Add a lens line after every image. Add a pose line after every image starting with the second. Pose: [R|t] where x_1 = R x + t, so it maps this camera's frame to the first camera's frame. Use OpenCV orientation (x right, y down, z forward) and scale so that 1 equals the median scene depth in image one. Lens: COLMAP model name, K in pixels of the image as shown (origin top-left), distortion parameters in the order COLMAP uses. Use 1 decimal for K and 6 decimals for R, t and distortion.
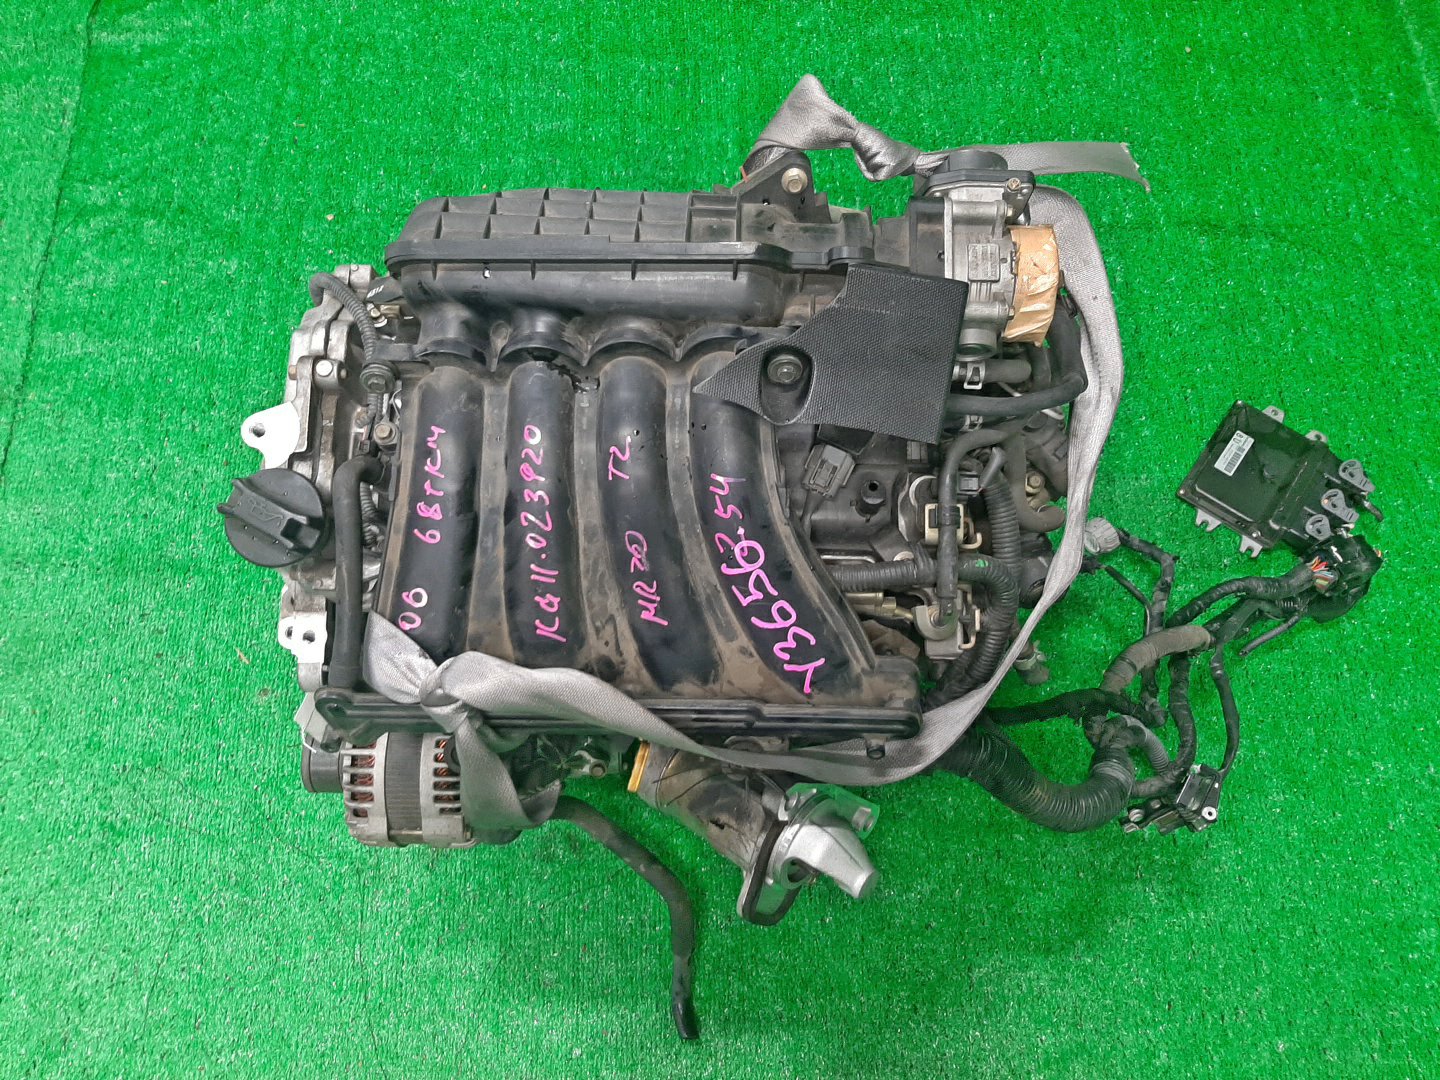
lens RADIAL K [[1106.3, 0, 721.4], [0, 1106.3, 534.3], [0, 0, 1]] dist [0.006158, -0.012367]
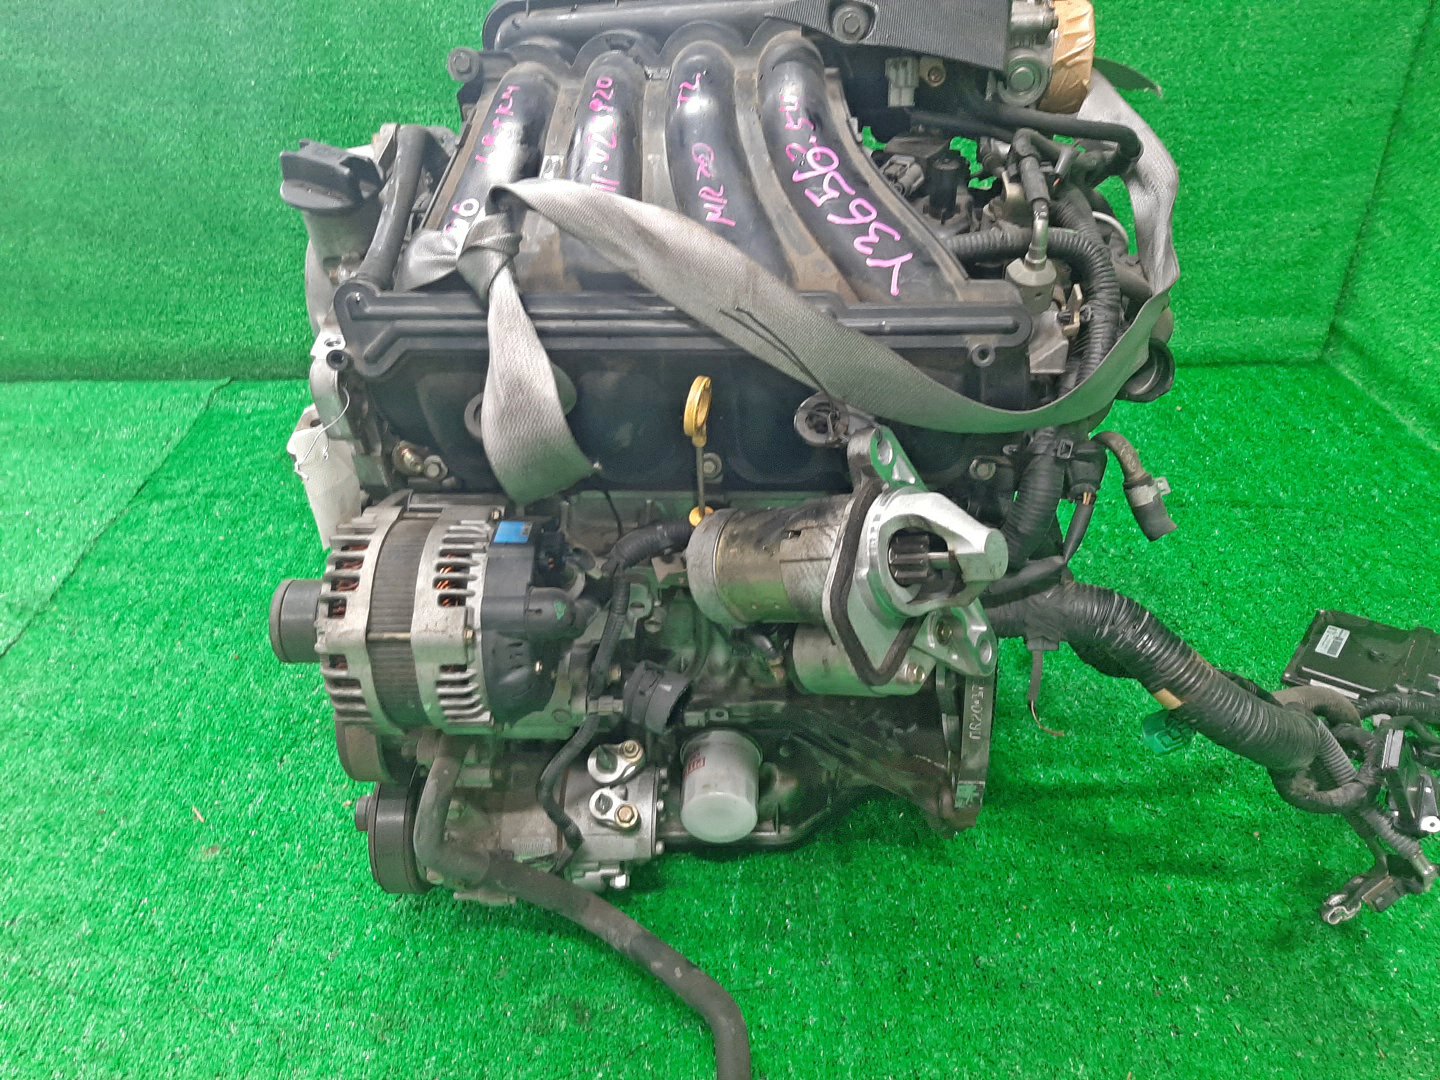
lens RADIAL K [[1106.3, 0, 716.4], [0, 1106.3, 537.6], [0, 0, 1]] dist [0.006158, -0.012367]
pose [[0.999669, -0.007246, -0.024679, -0.044000], [-0.008840, 0.804258, -0.594215, 0.833351], [0.024154, 0.594237, 0.803927, 0.419274]]
